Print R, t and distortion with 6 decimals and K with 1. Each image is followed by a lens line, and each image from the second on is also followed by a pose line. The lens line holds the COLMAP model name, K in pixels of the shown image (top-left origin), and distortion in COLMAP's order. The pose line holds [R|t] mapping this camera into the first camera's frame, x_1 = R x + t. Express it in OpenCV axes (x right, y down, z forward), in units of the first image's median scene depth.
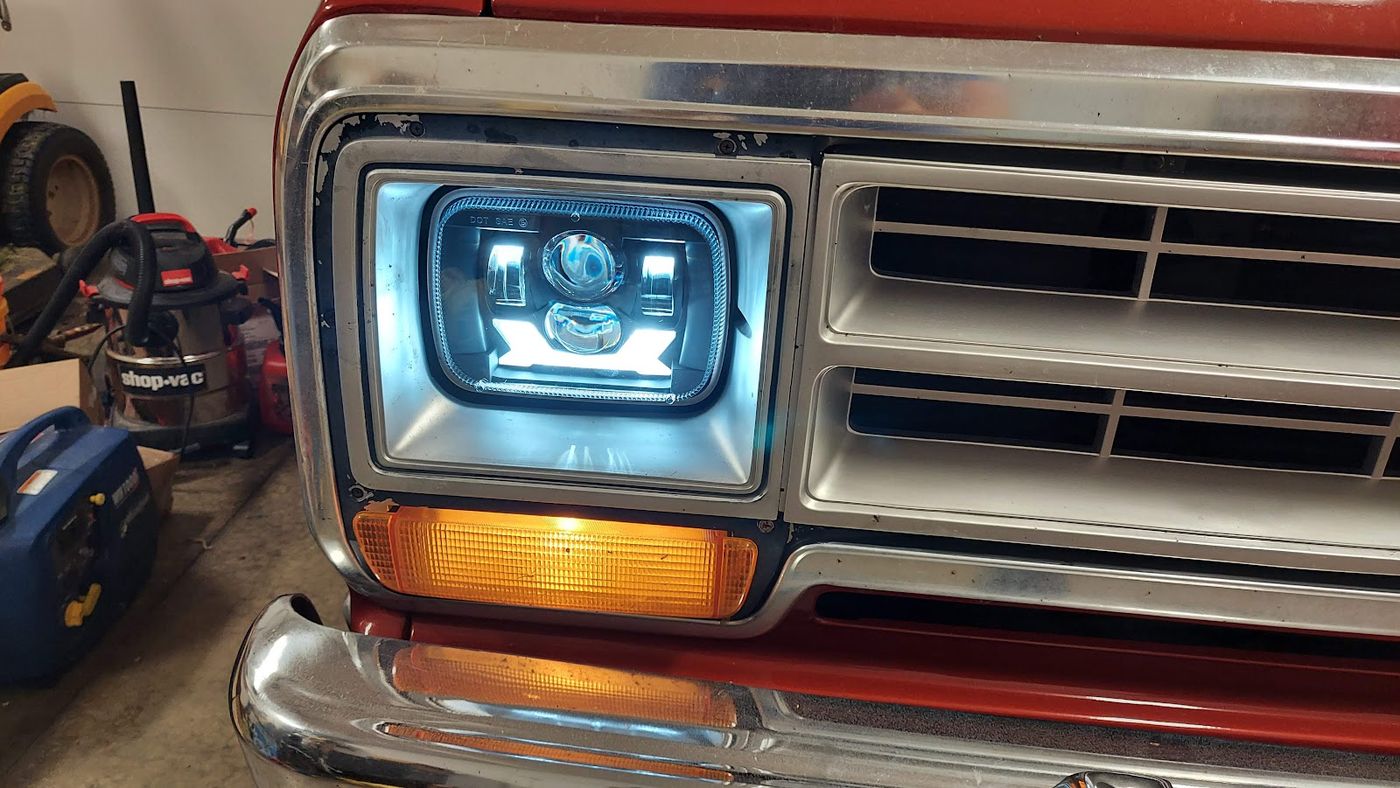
lens RADIAL K [[1025.3, 0, 700.0], [0, 1025.3, 394.0], [0, 0, 1]] dist [0.046015, -0.052654]
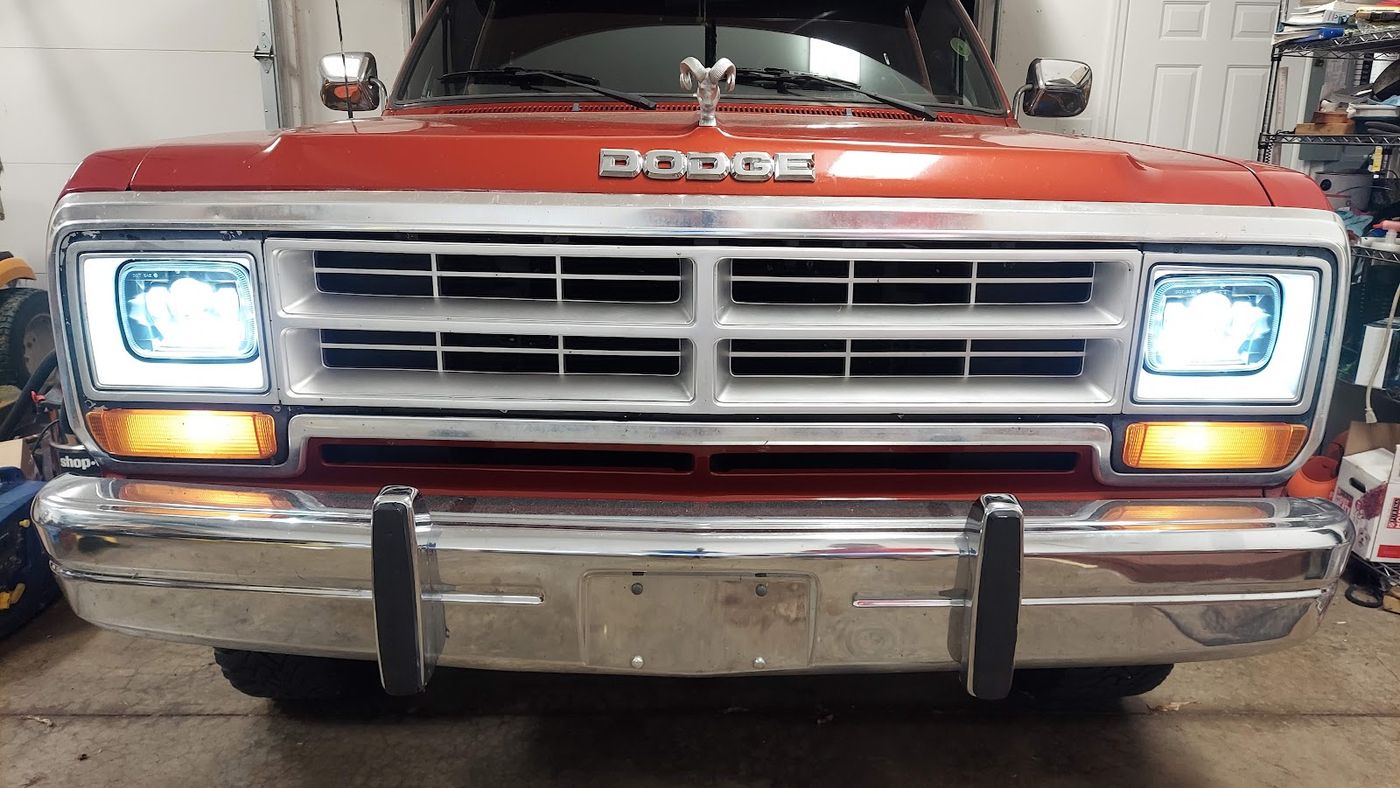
lens RADIAL K [[1025.3, 0, 700.0], [0, 1025.3, 394.0], [0, 0, 1]] dist [0.046015, -0.052654]
pose [[0.998534, -0.054067, -0.002564, 0.956340], [0.053170, 0.988640, -0.140587, 0.448660], [0.010136, 0.140245, 0.990065, -1.147268]]
